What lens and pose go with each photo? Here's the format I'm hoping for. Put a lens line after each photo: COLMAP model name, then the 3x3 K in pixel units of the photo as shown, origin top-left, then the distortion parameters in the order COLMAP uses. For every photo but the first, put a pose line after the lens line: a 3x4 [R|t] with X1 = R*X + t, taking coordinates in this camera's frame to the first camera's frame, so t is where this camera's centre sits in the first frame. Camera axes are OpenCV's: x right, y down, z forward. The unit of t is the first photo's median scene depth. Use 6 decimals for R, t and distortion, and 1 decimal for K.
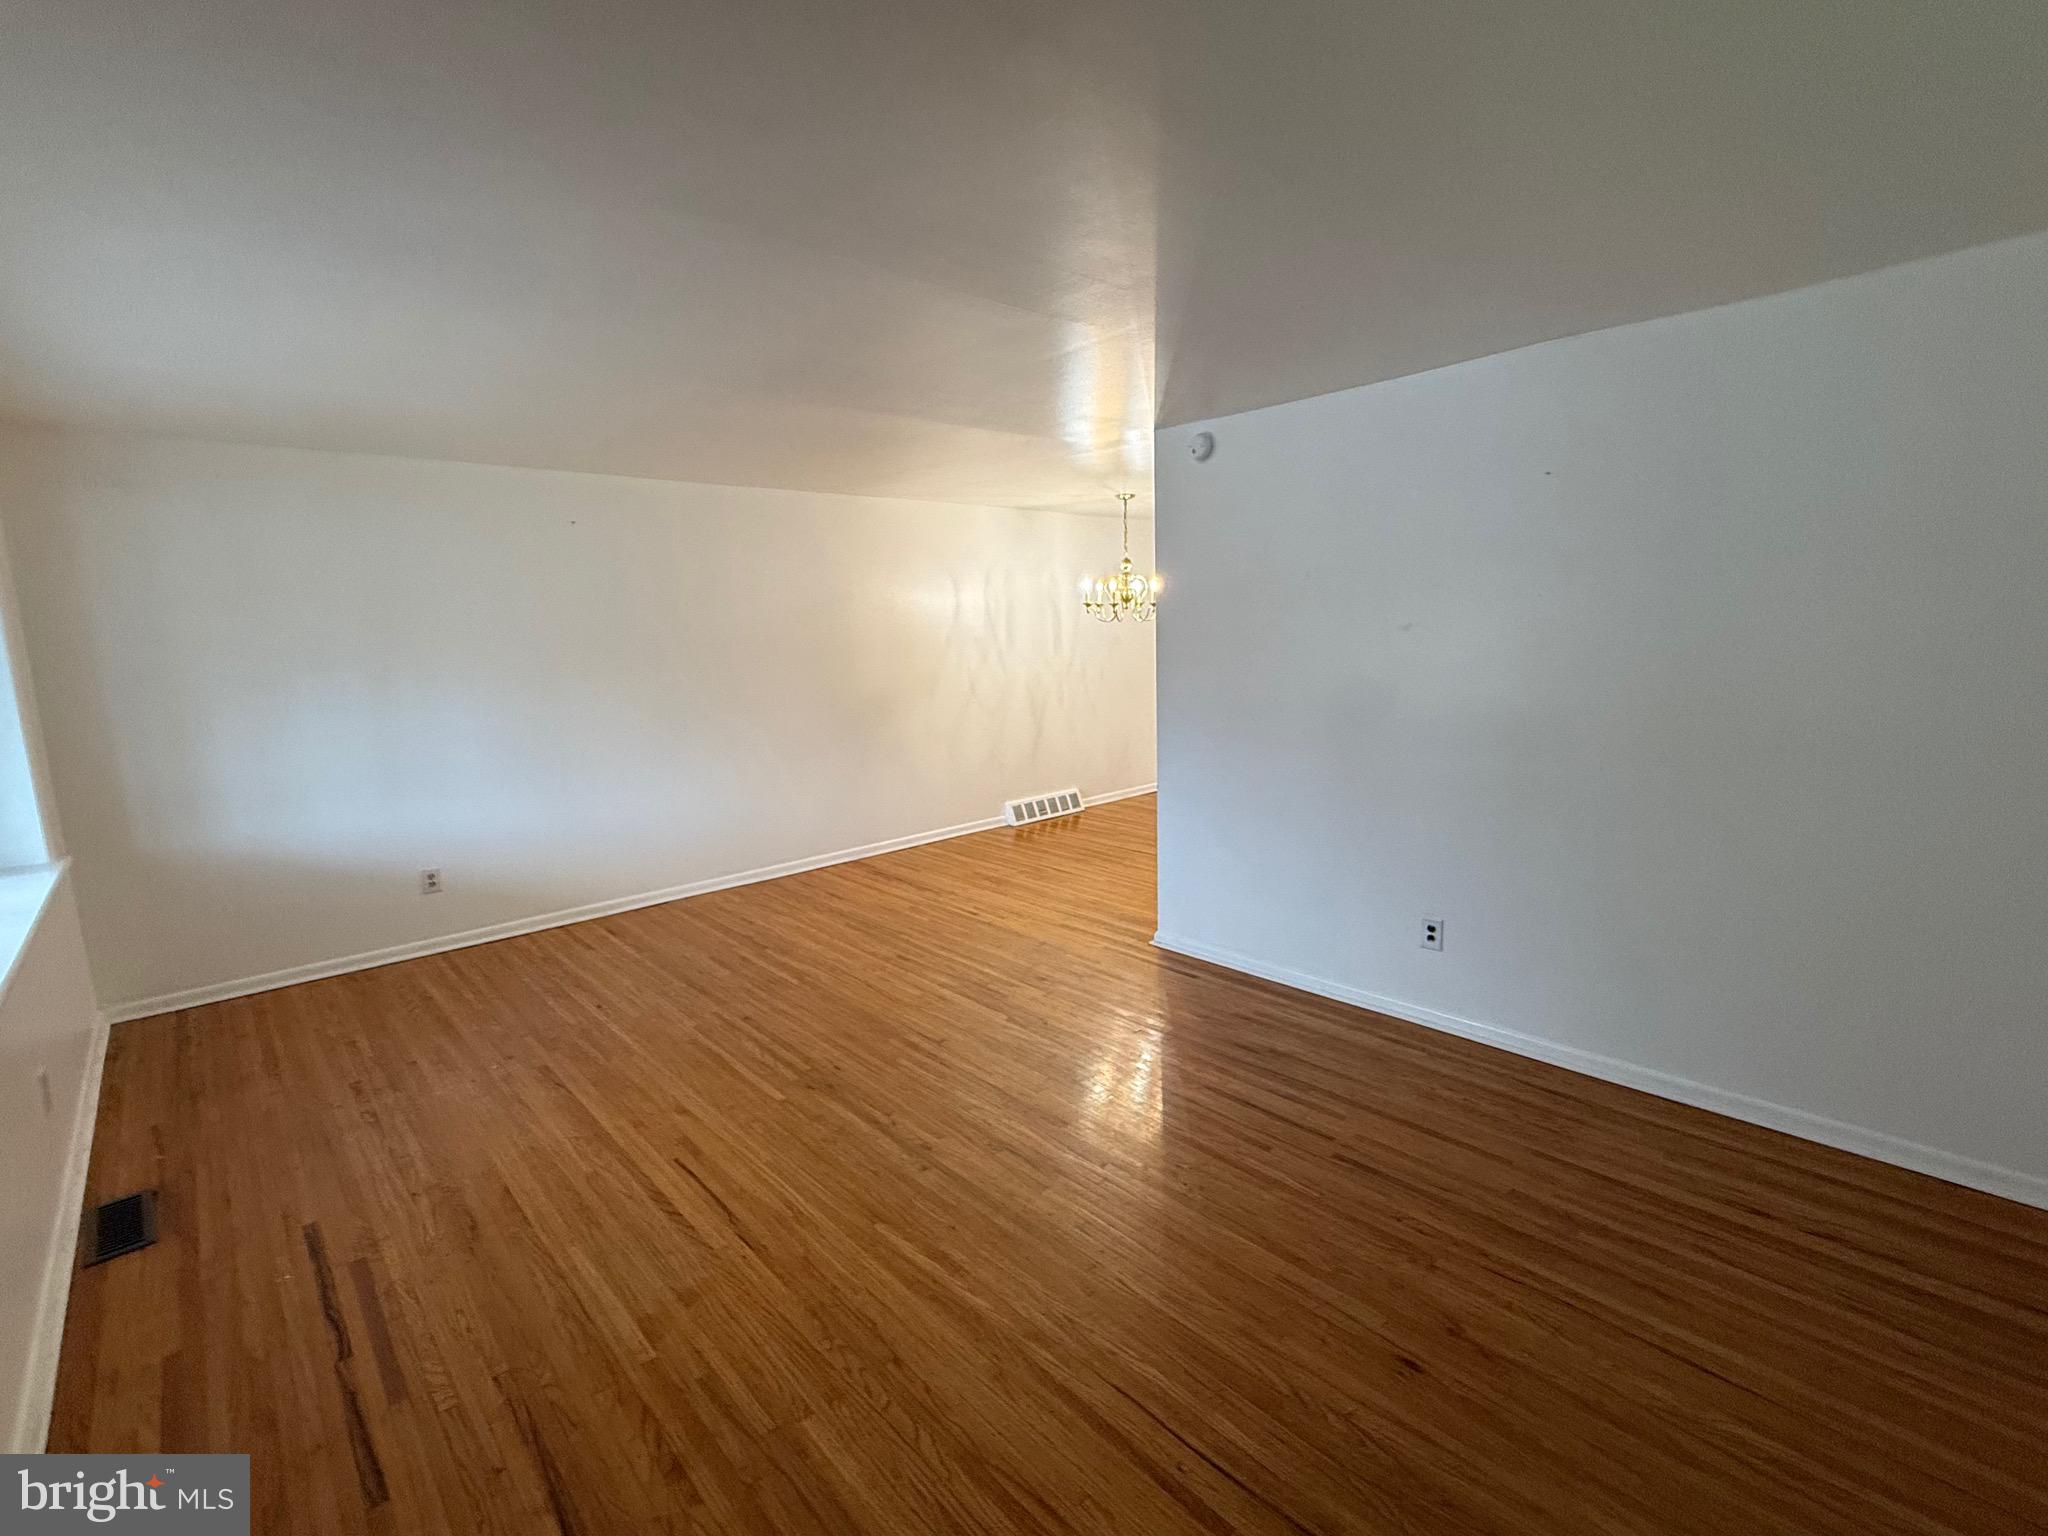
lens RADIAL K [[922.6, 0, 1024.2], [0, 922.6, 769.0], [0, 0, 1]] dist [-0.001015, -0.000677]
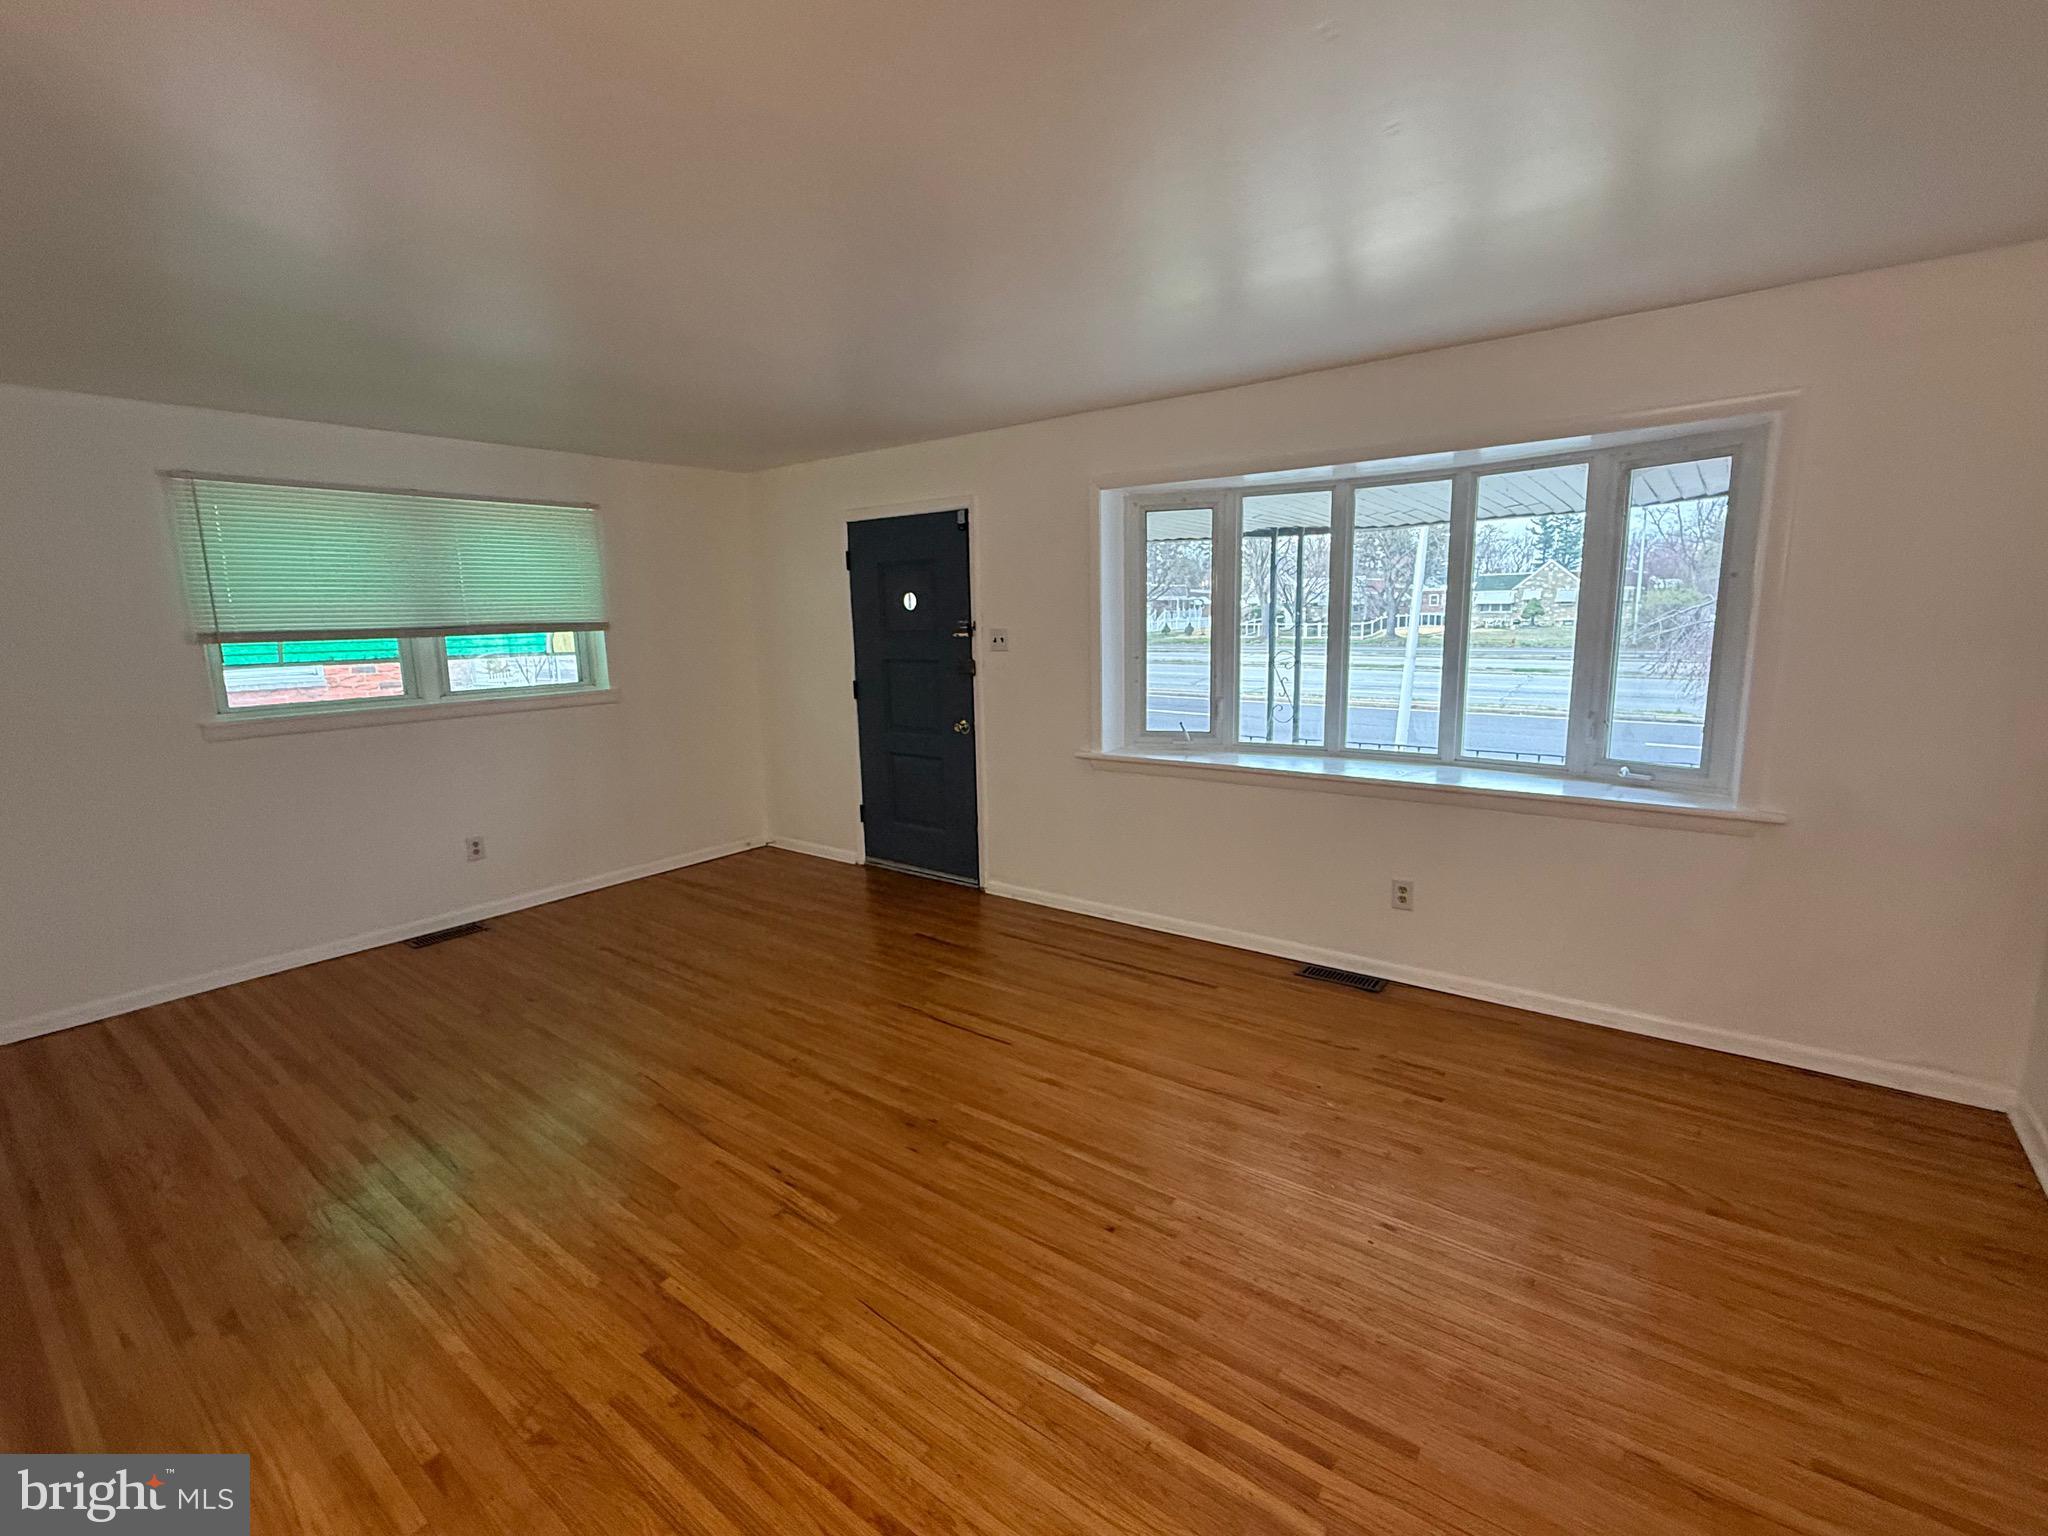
lens RADIAL K [[922.6, 0, 1023.3], [0, 922.6, 756.4], [0, 0, 1]] dist [-0.001015, -0.000677]
pose [[-0.984354, 0.078075, -0.157959, -0.146965], [0.025885, 0.950822, 0.308654, -0.182371], [0.174289, 0.299736, -0.937967, 1.244133]]
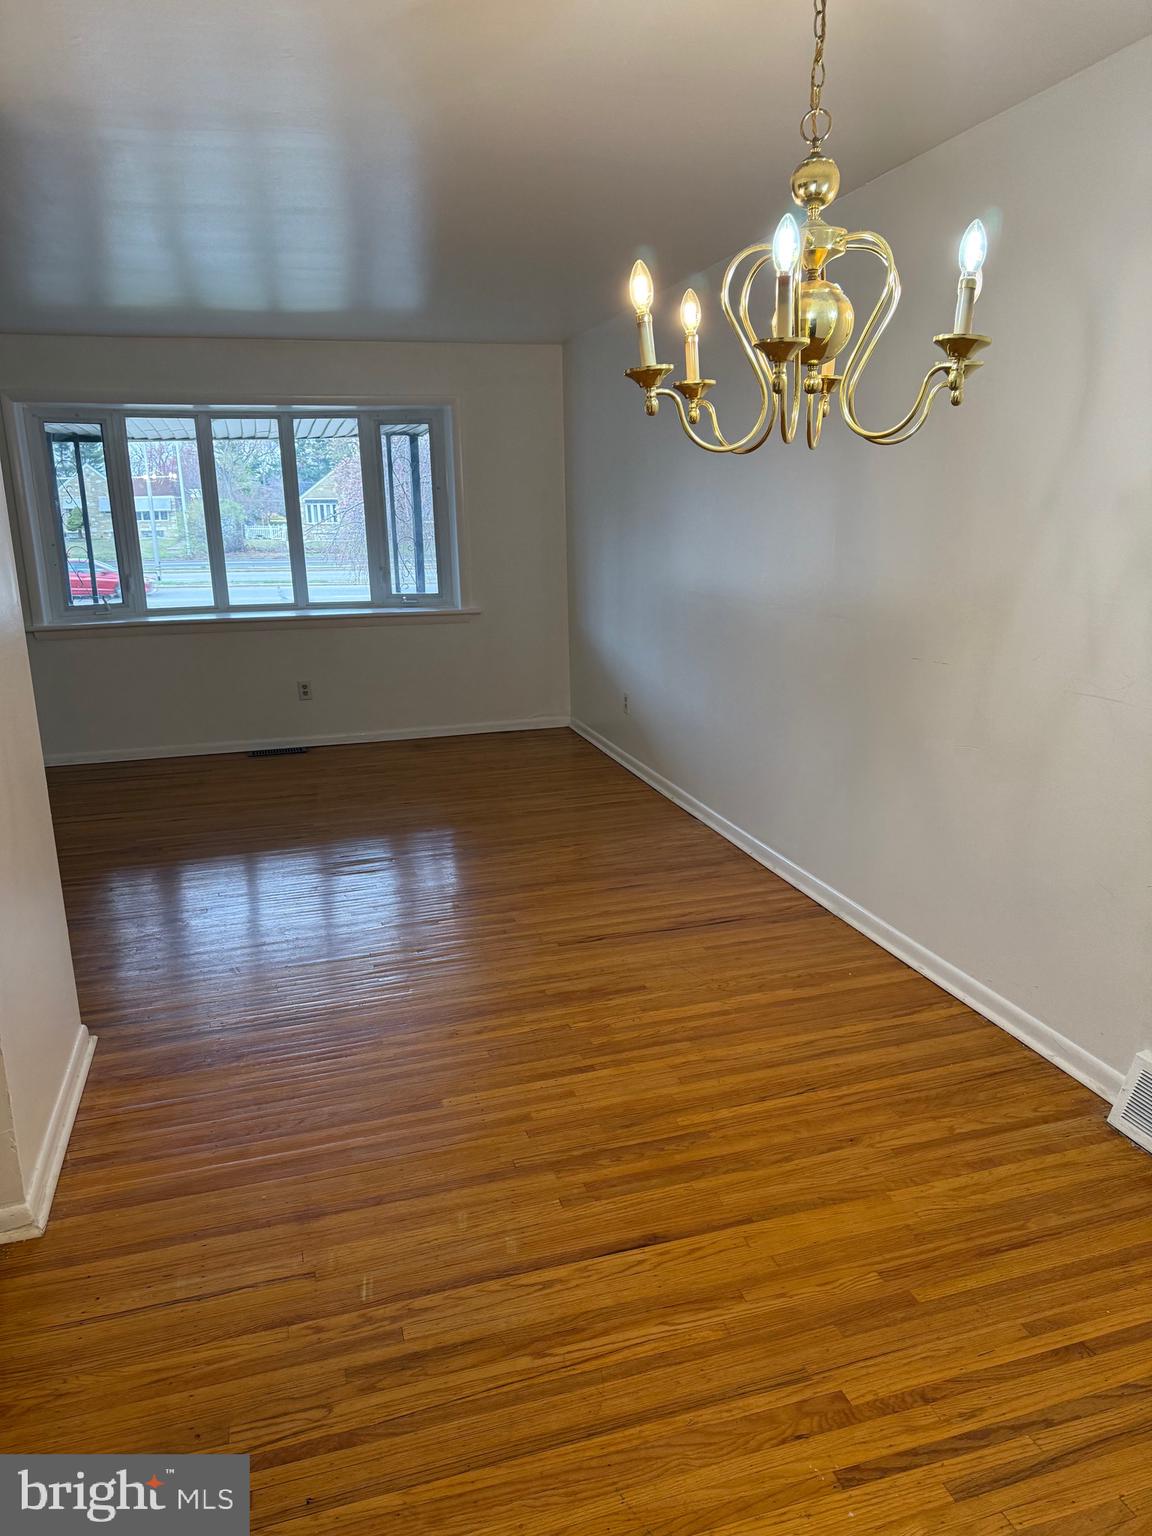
lens RADIAL K [[1081.5, 0, 581.3], [0, 1081.5, 771.4], [0, 0, 1]] dist [0.024298, -0.035557]
pose [[-0.440950, 0.253444, -0.861005, 0.563678], [-0.107587, 0.937461, 0.331048, -0.239470], [0.891060, 0.238608, -0.386106, 1.527032]]
